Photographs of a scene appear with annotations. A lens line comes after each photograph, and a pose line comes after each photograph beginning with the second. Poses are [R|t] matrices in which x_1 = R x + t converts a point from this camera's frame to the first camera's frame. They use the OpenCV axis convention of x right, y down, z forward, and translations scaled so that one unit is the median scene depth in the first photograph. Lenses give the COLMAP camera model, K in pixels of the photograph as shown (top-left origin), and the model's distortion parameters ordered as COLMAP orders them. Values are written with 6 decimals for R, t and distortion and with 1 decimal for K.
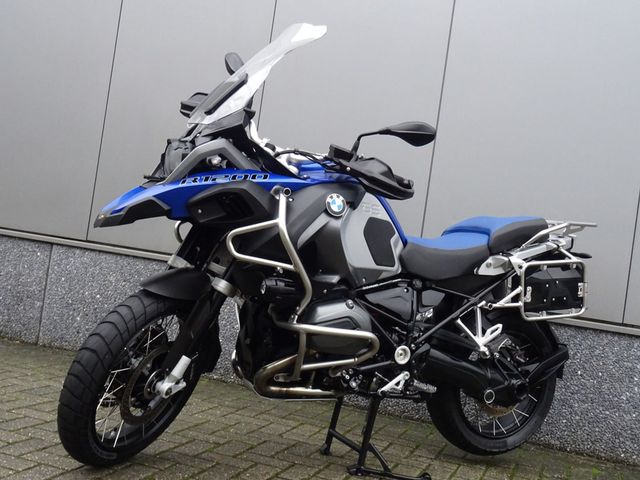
lens RADIAL K [[740.1, 0, 319.8], [0, 740.1, 239.2], [0, 0, 1]] dist [-0.062235, 0.000000]
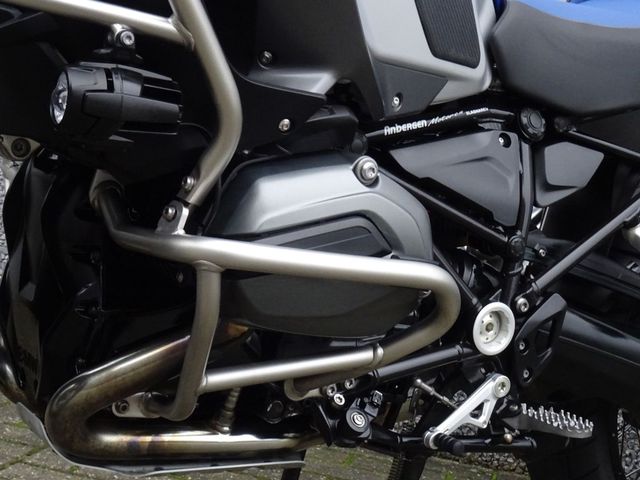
lens RADIAL K [[1181.4, 0, 321.0], [0, 1181.4, 240.3], [0, 0, 1]] dist [-0.023252, 0.000000]
pose [[0.995515, 0.000136, 0.094601, -0.020266], [-0.010928, 0.993469, 0.113577, 0.056922], [-0.093968, -0.114102, 0.989015, 0.489164]]
